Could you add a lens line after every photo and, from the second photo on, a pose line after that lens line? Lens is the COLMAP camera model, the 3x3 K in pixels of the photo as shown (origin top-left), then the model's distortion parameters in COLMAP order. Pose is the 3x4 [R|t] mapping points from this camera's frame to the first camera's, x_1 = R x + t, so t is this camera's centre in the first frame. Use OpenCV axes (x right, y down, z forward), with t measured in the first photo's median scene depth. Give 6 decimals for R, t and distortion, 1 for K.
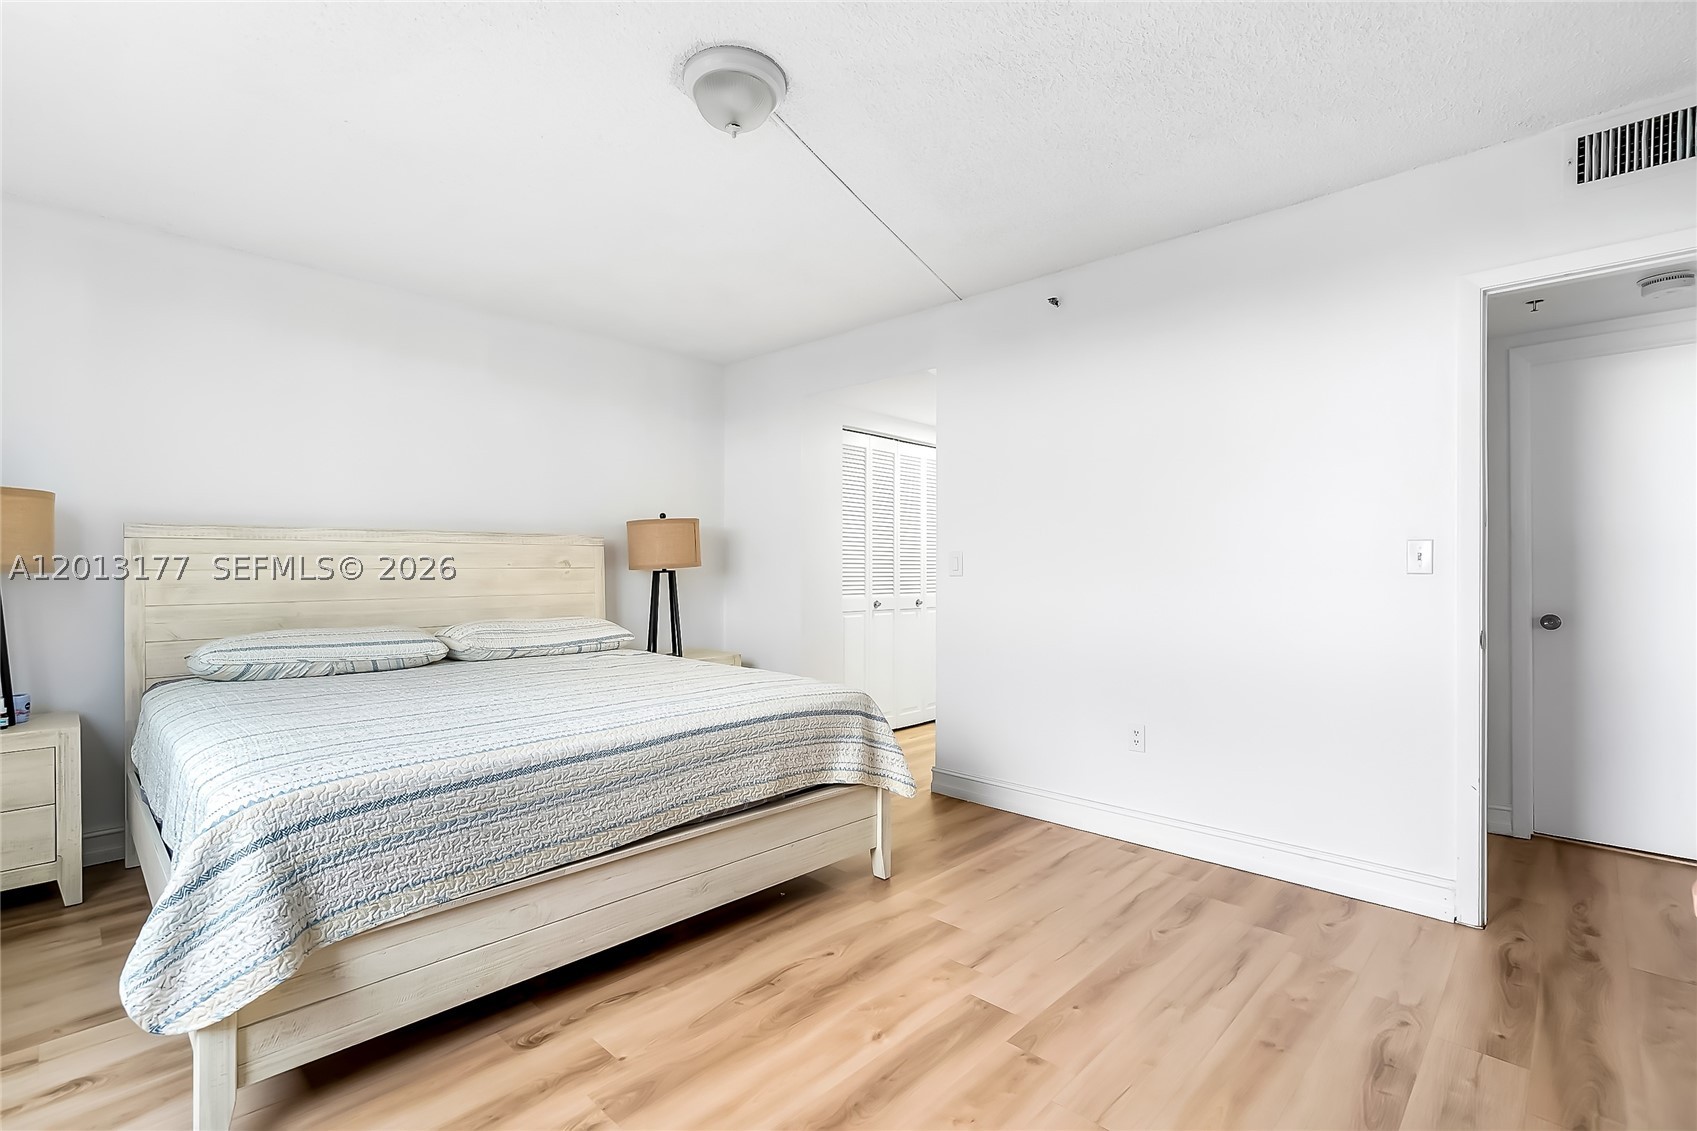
lens RADIAL K [[764.8, 0, 848.5], [0, 764.8, 565.5], [0, 0, 1]] dist [-0.004728, -0.000263]
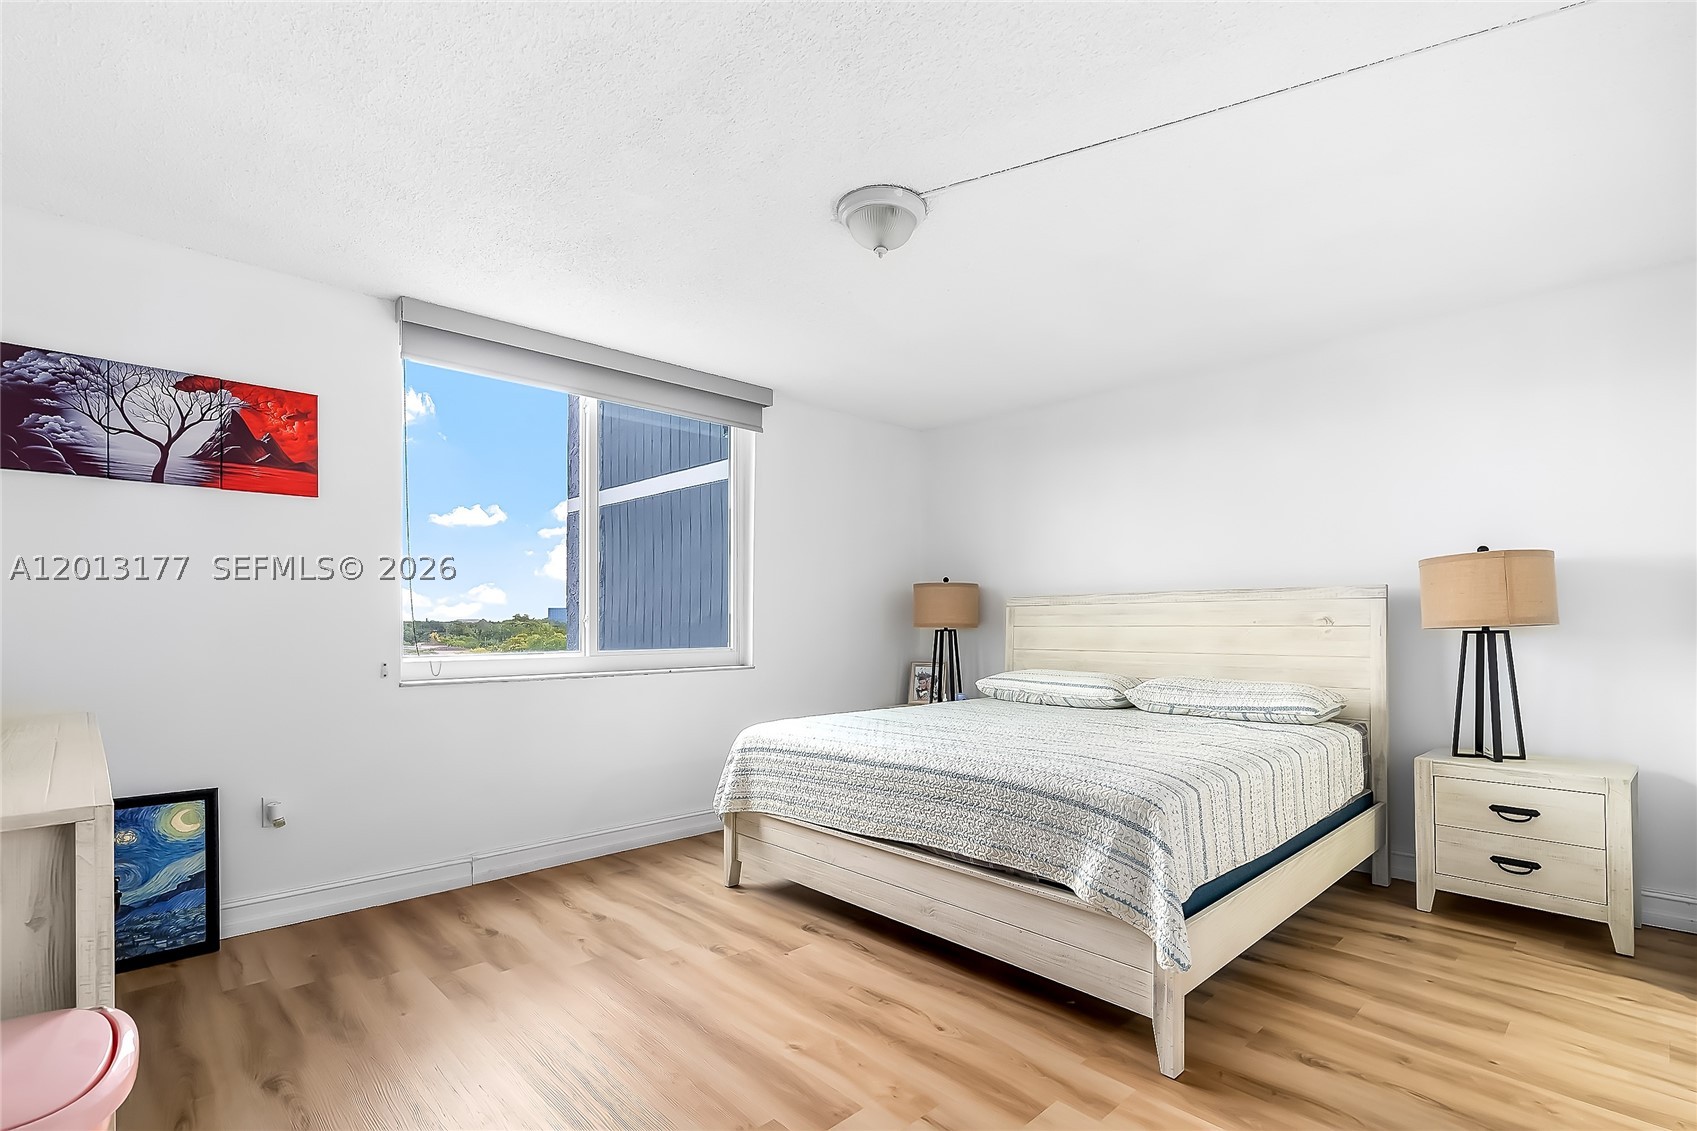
lens RADIAL K [[792.5, 0, 820.9], [0, 792.5, 611.3], [0, 0, 1]] dist [0.000347, 0.000115]
pose [[-0.061255, -0.015349, -0.998004, 0.955487], [0.002979, 0.999874, -0.015561, -0.000799], [0.998118, -0.003926, -0.061201, 0.883996]]
